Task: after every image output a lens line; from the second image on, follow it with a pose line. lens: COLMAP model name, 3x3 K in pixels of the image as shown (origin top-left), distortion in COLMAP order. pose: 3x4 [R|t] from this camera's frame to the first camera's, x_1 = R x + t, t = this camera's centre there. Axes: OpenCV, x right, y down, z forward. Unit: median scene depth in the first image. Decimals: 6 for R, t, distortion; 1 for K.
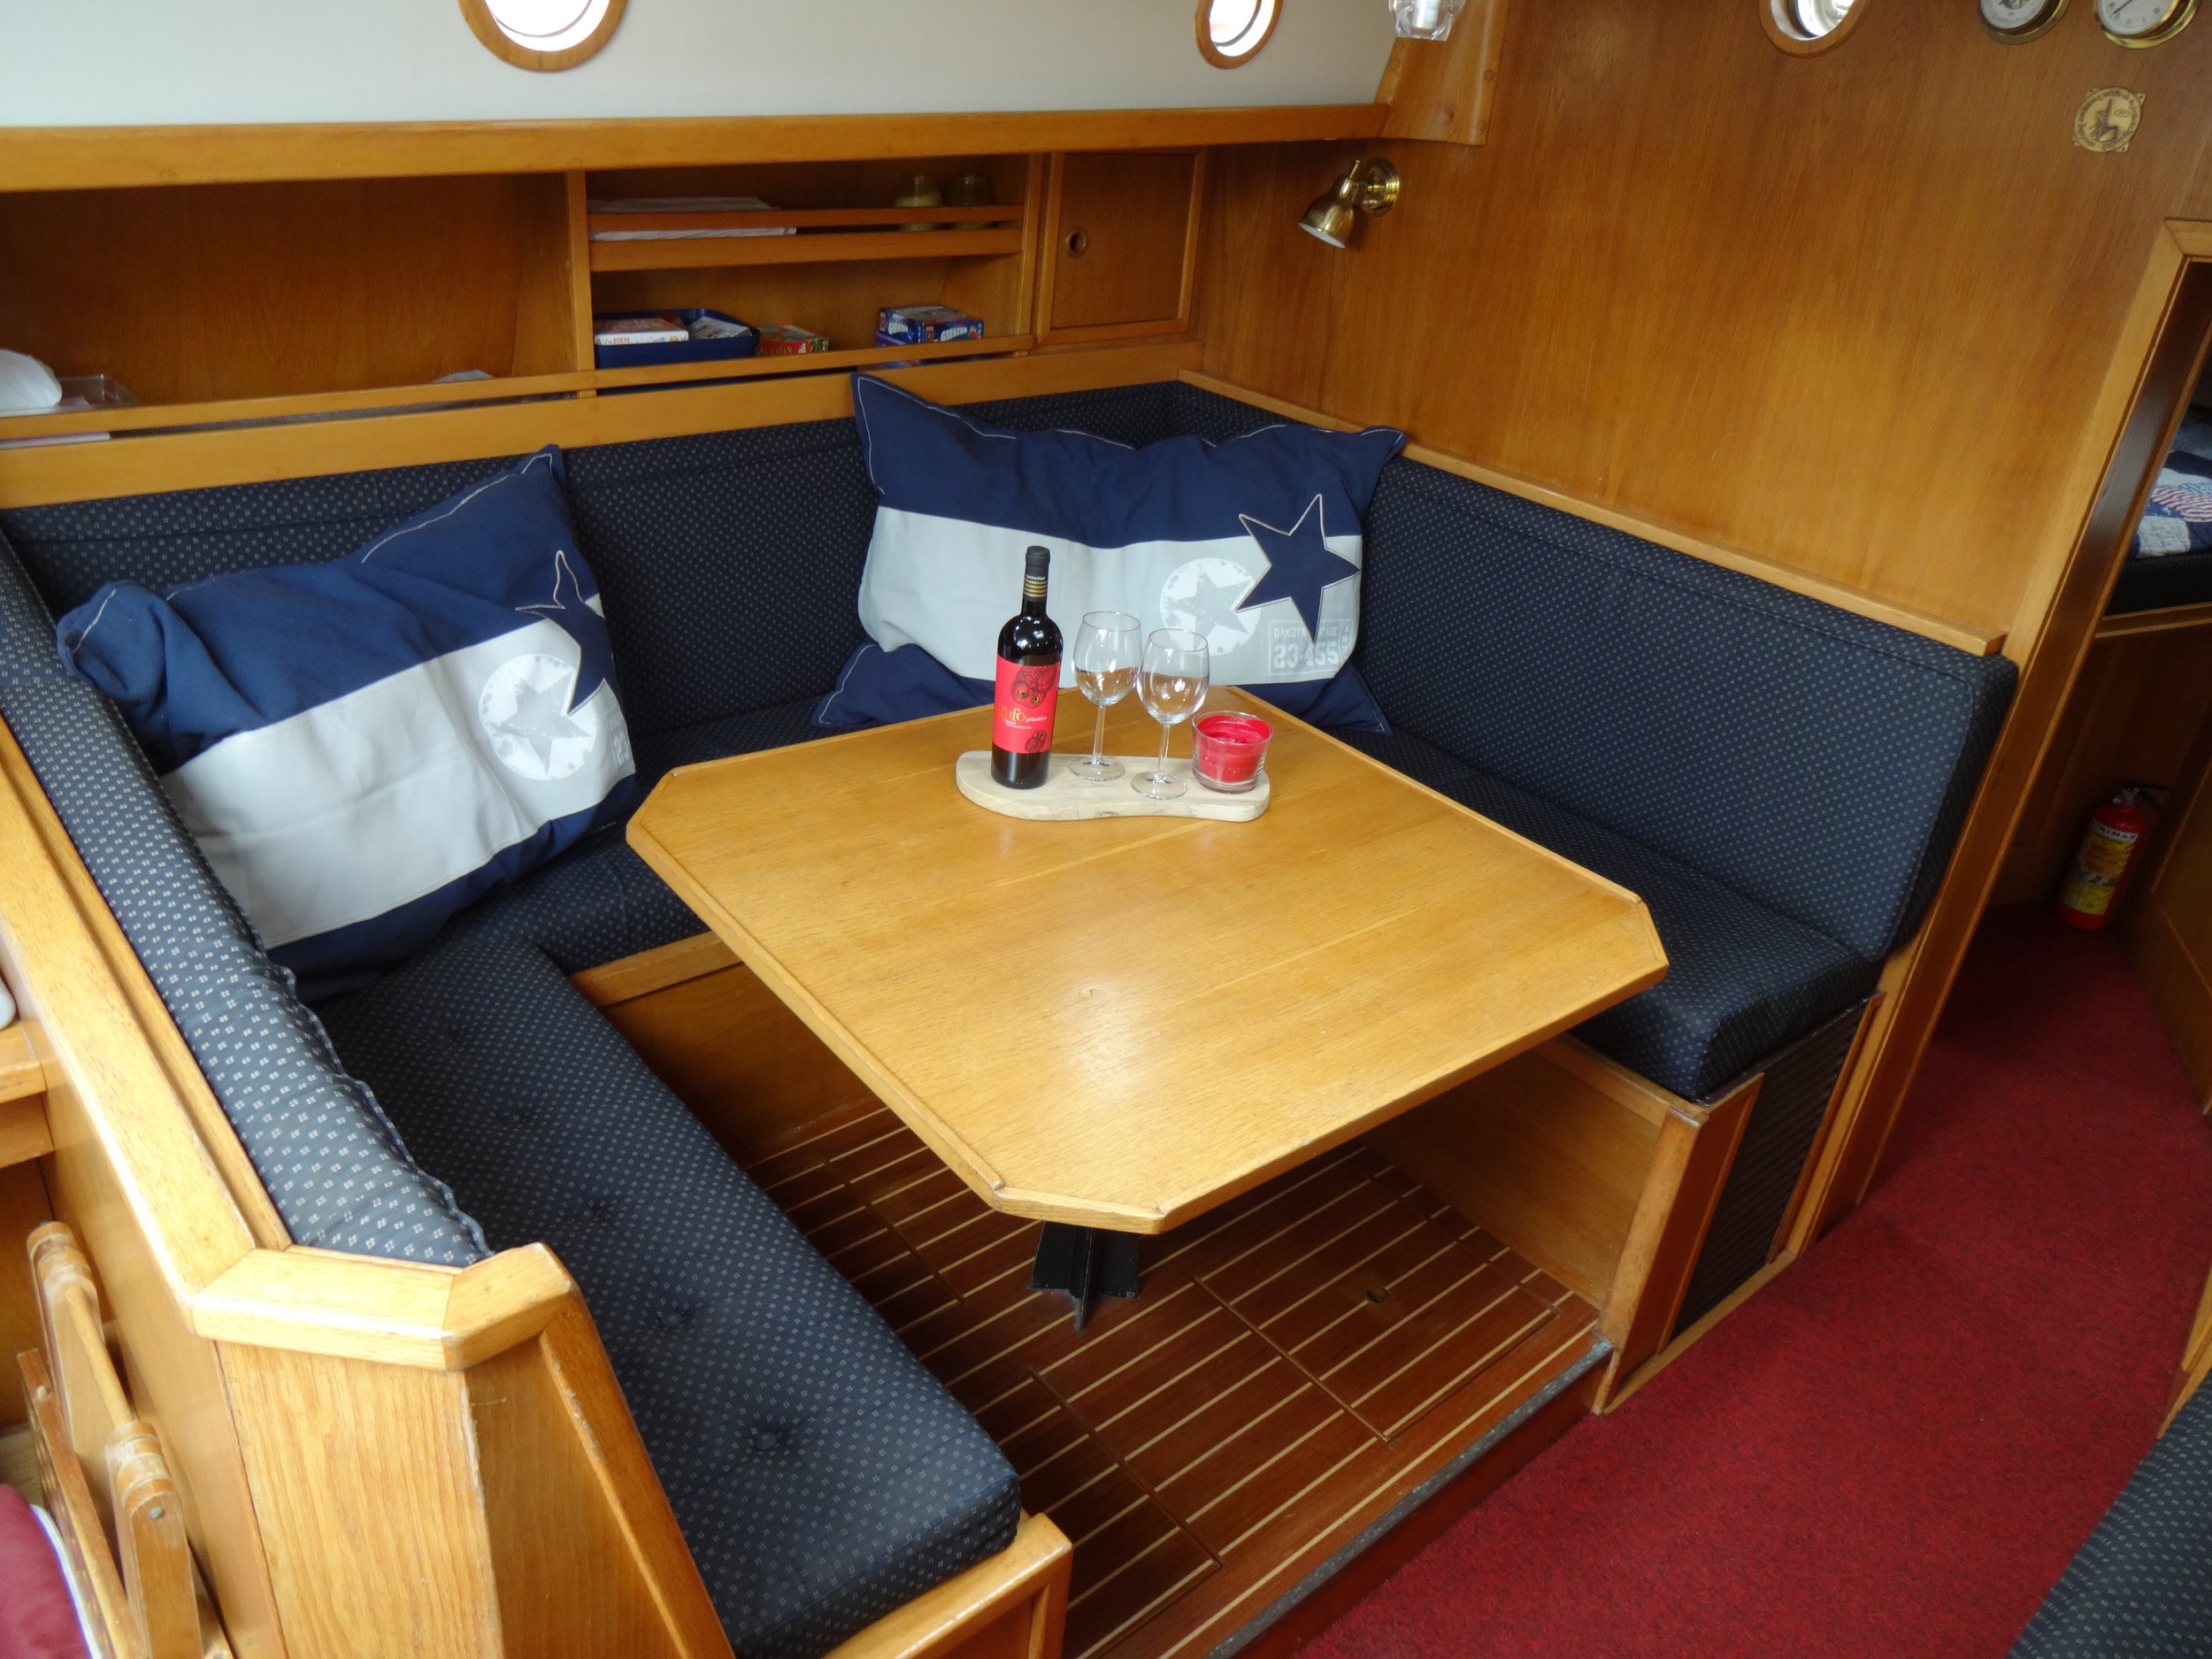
lens RADIAL K [[1613.4, 0, 1106.4], [0, 1613.4, 828.4], [0, 0, 1]] dist [-0.029108, 0.017841]
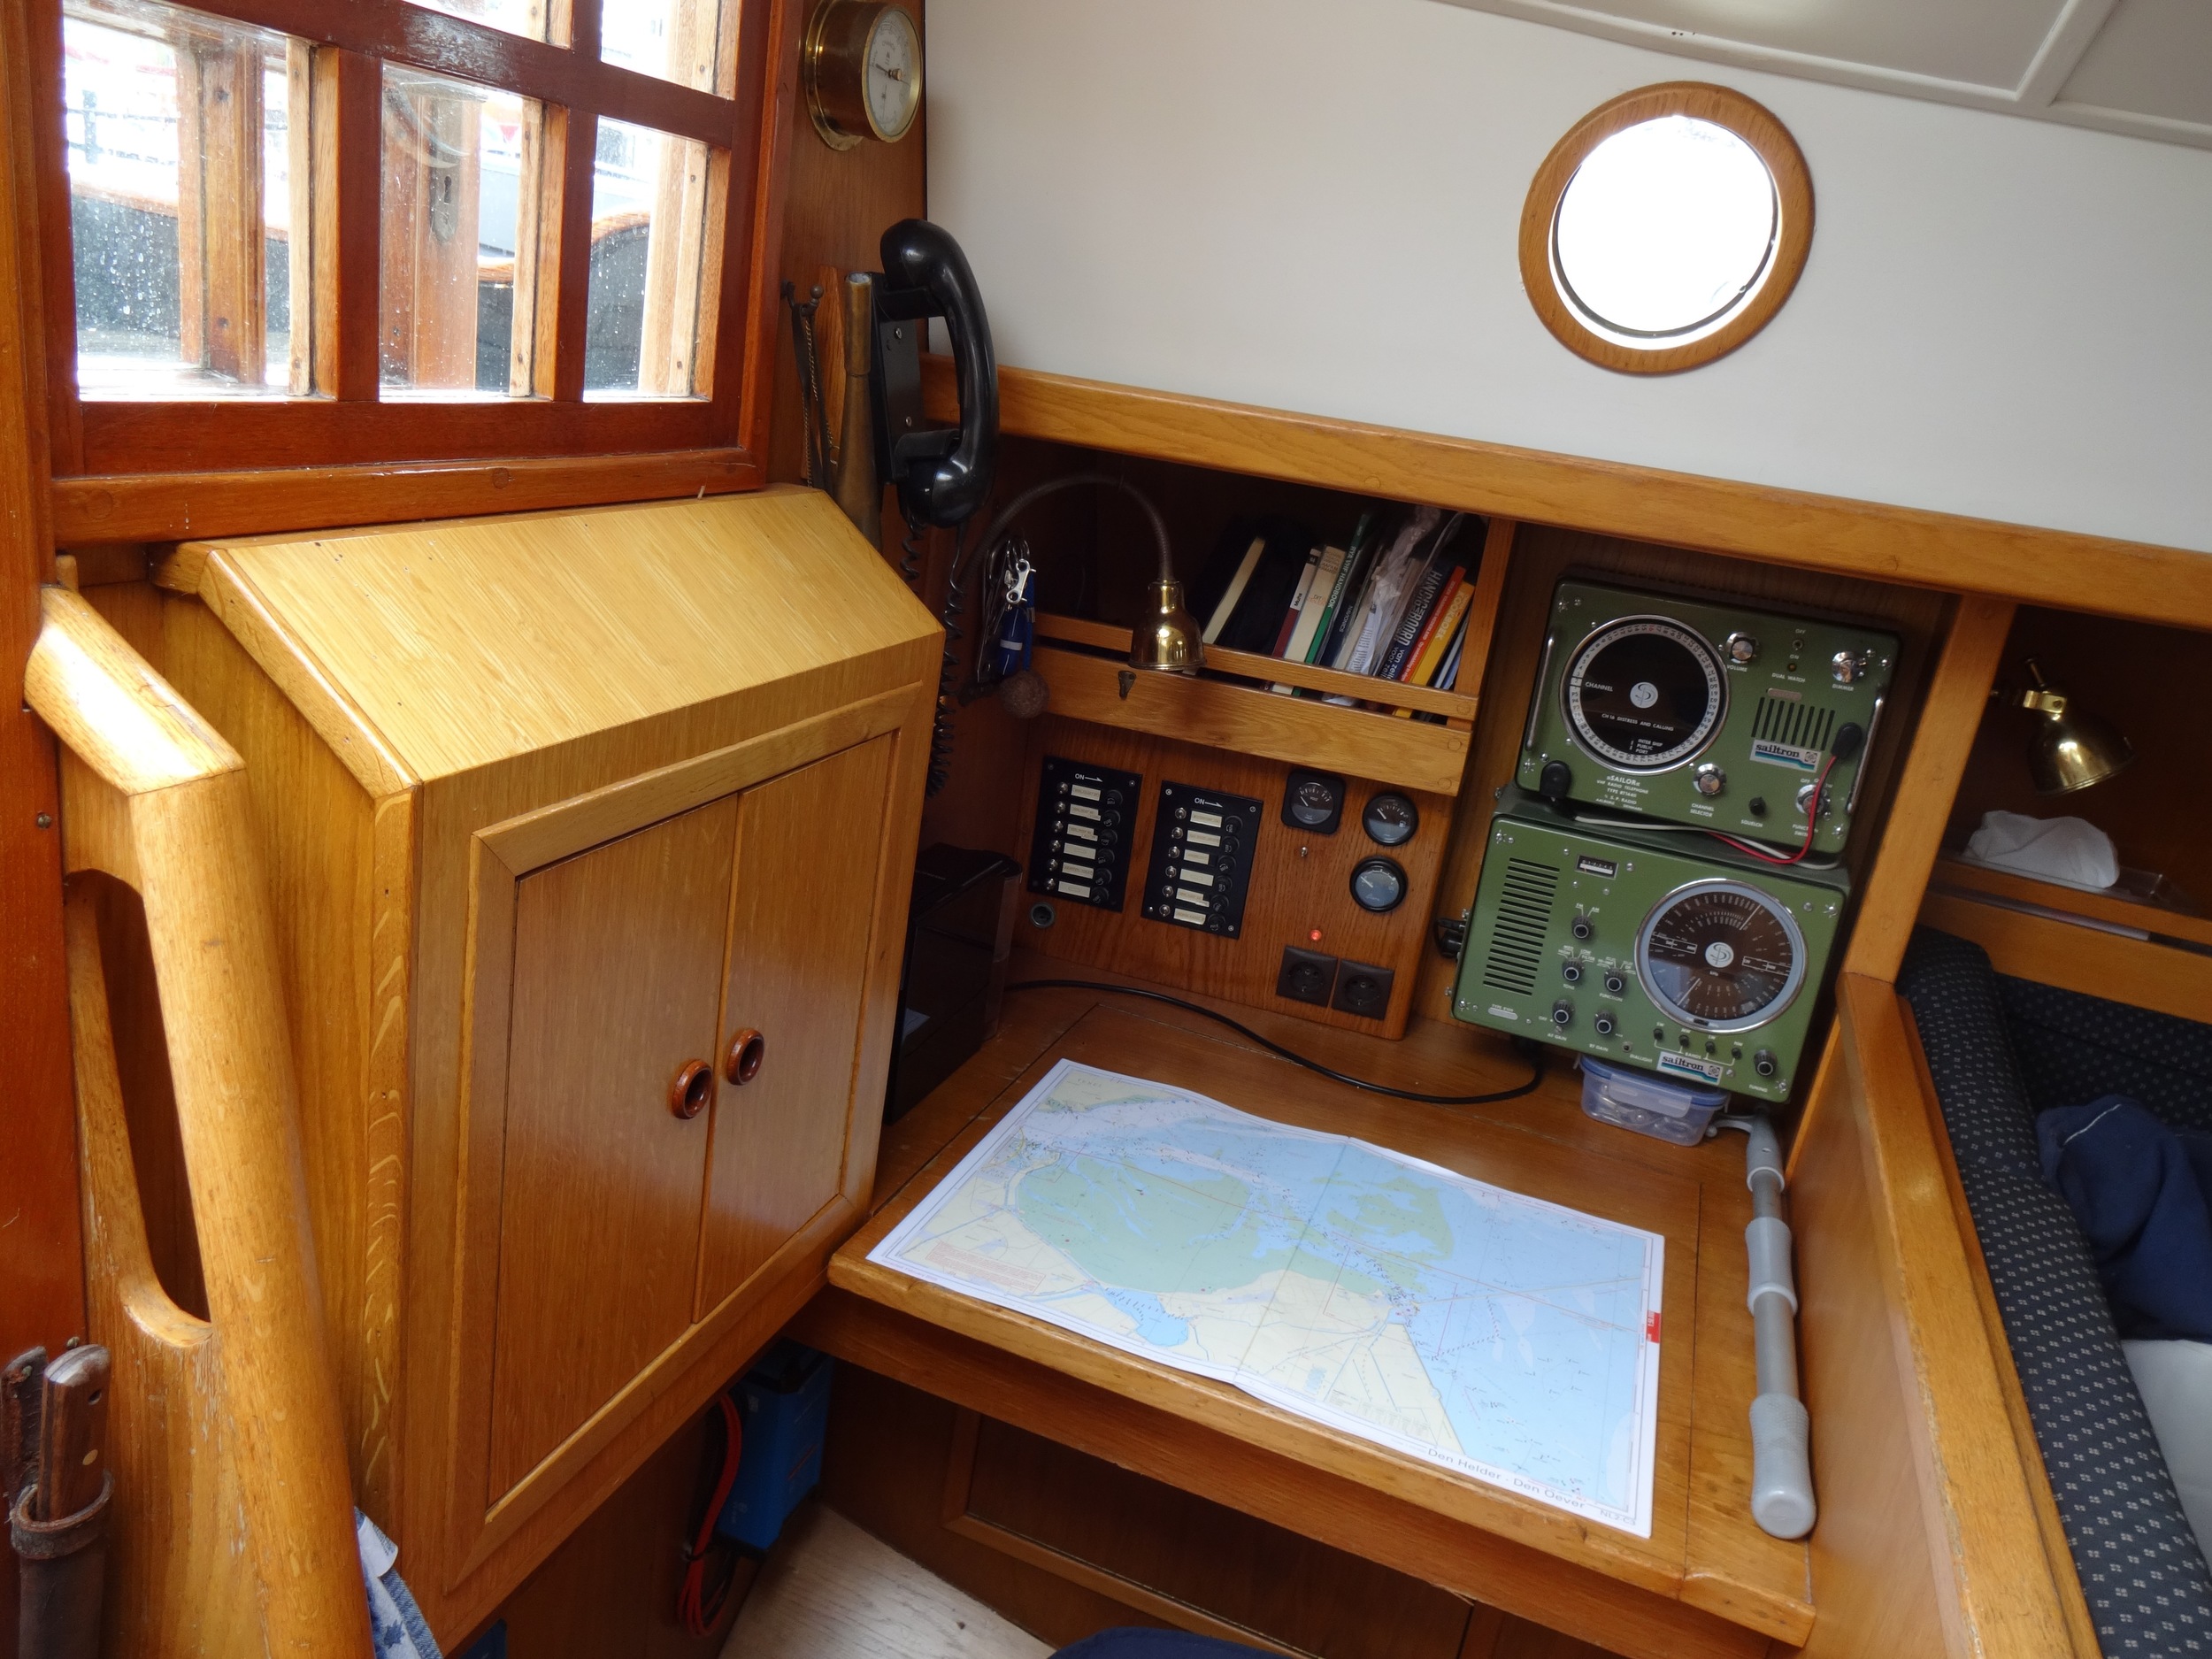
lens RADIAL K [[1613.4, 0, 1110.0], [0, 1613.4, 834.3], [0, 0, 1]] dist [-0.029108, 0.017841]
pose [[0.484513, 0.242547, -0.840487, -0.179137], [-0.499919, 0.865216, -0.038504, 0.013902], [0.717863, 0.438831, 0.540463, 0.114548]]
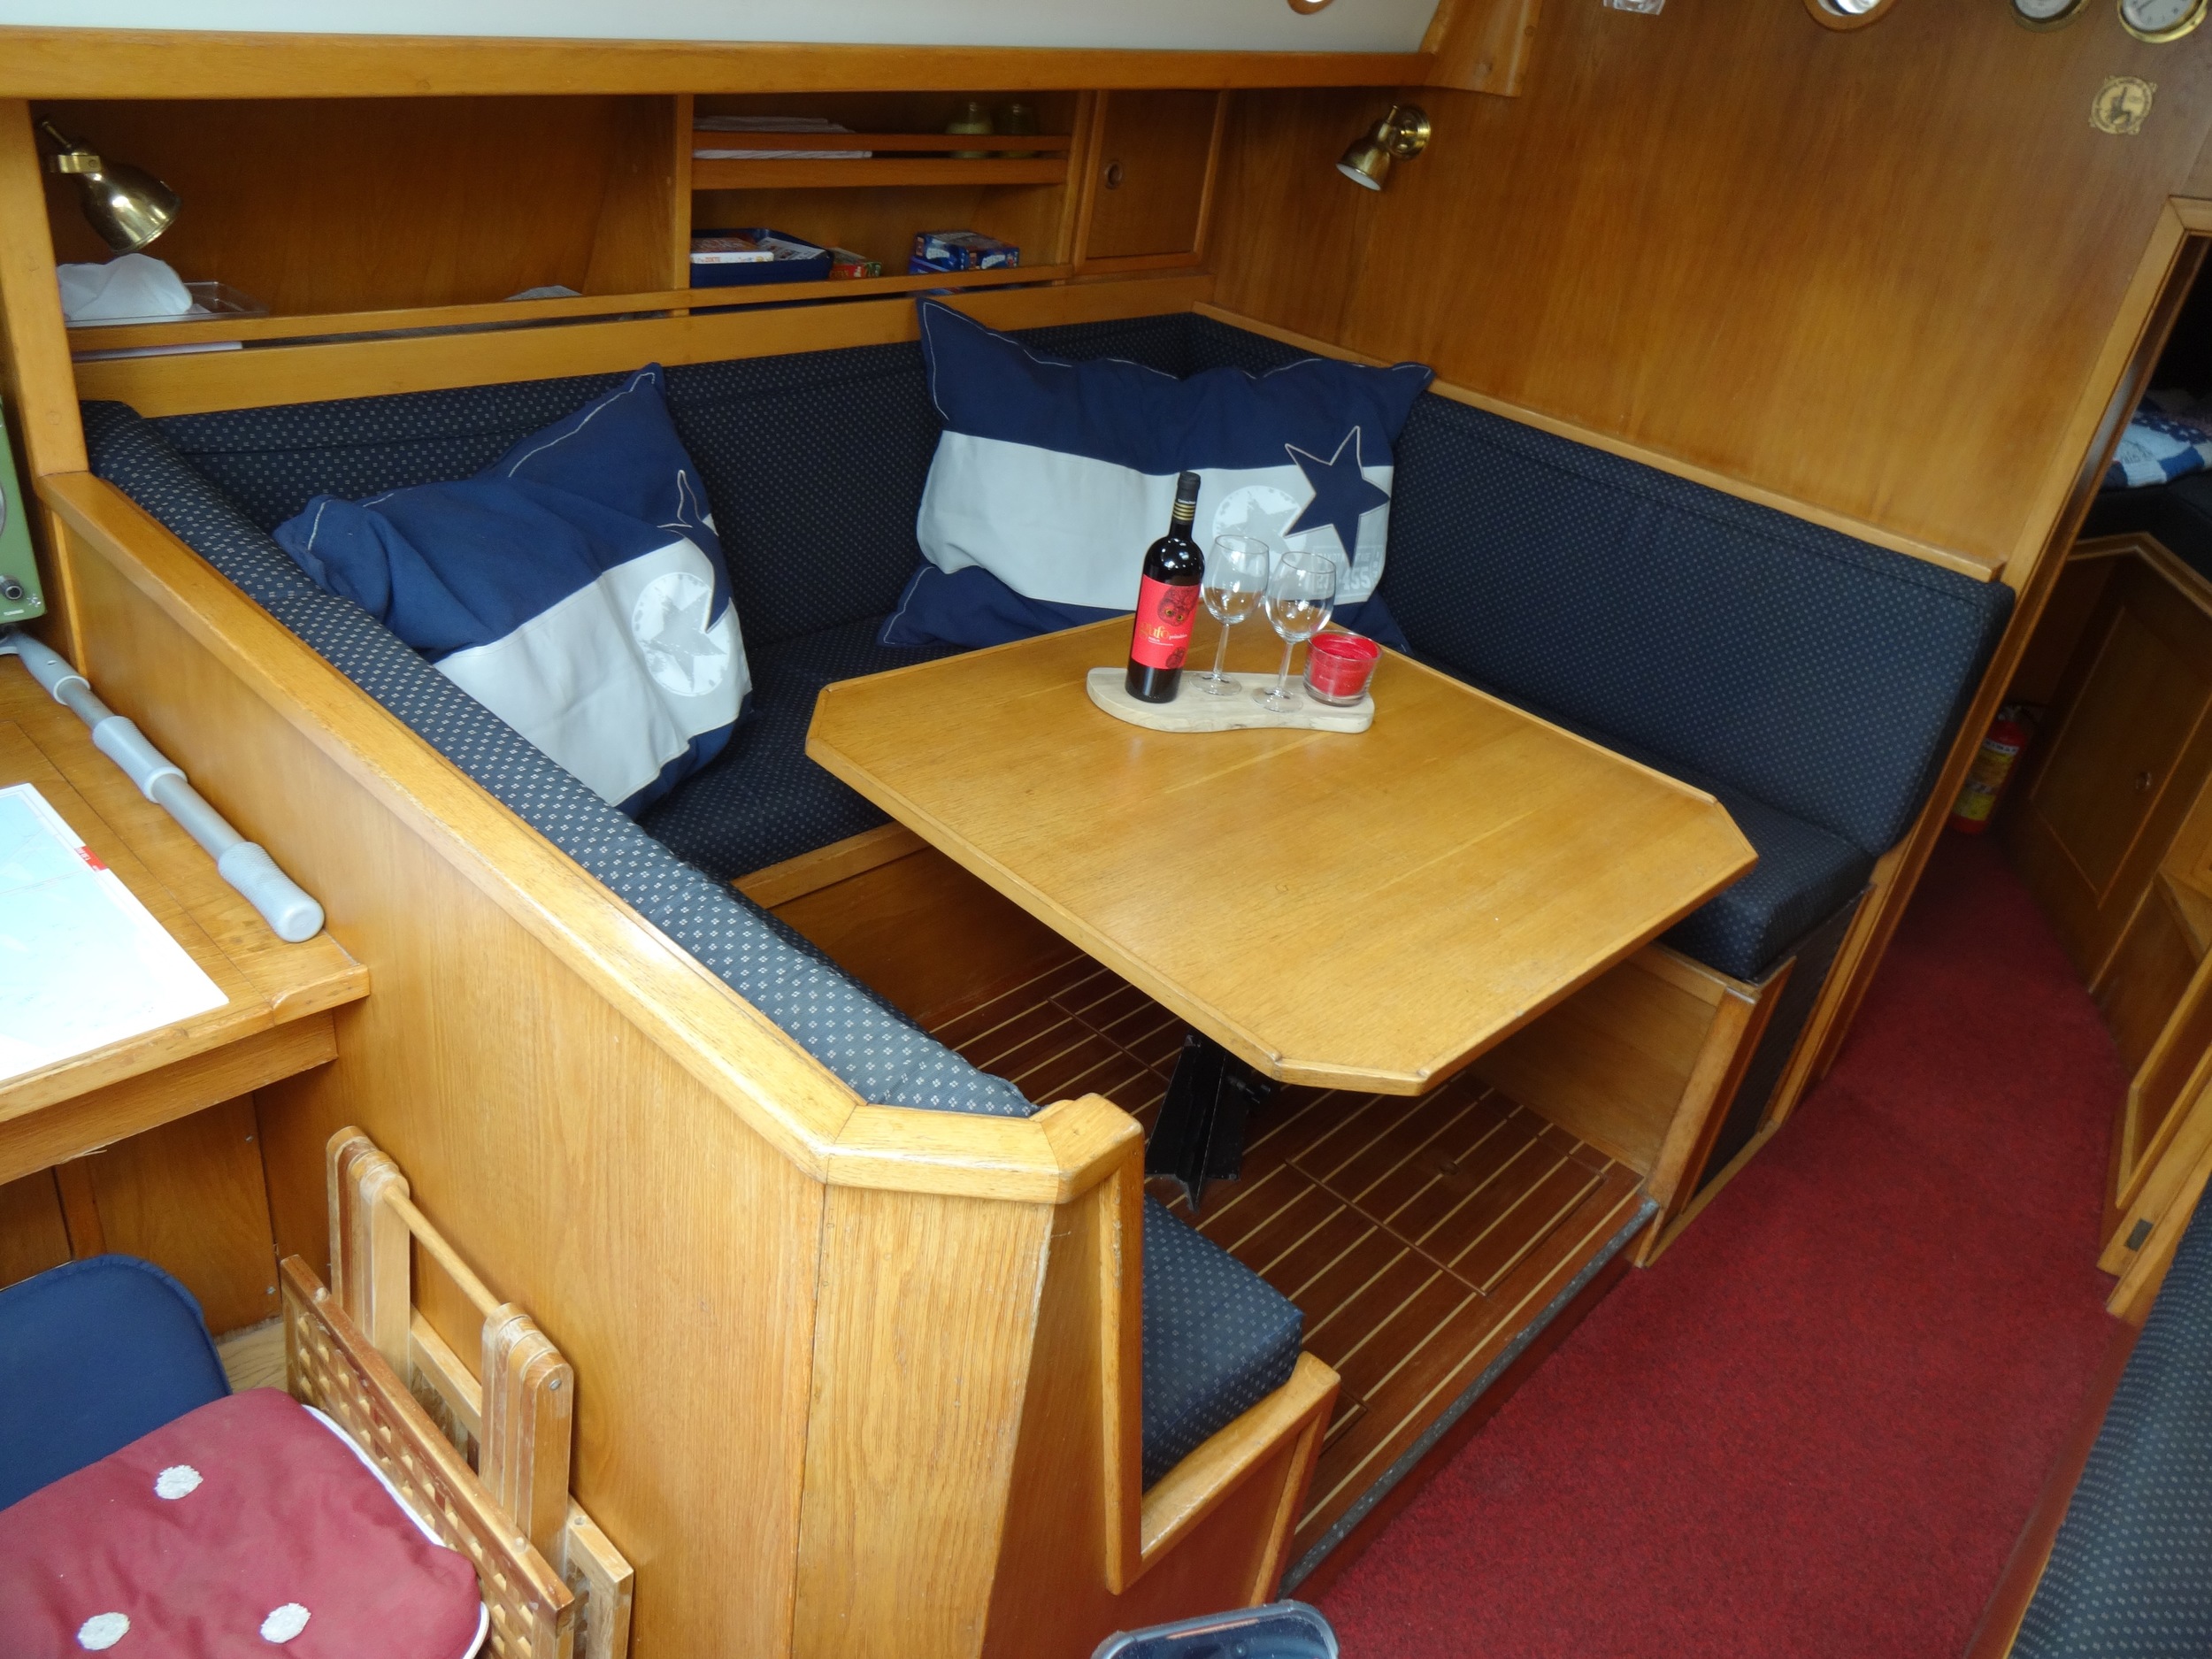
lens RADIAL K [[1613.4, 0, 1108.0], [0, 1613.4, 828.7], [0, 0, 1]] dist [-0.029108, 0.017841]
pose [[0.992146, -0.013866, 0.124316, -0.209246], [0.008494, 0.999011, 0.043636, 0.011009], [-0.124798, -0.042237, 0.991283, -0.046360]]
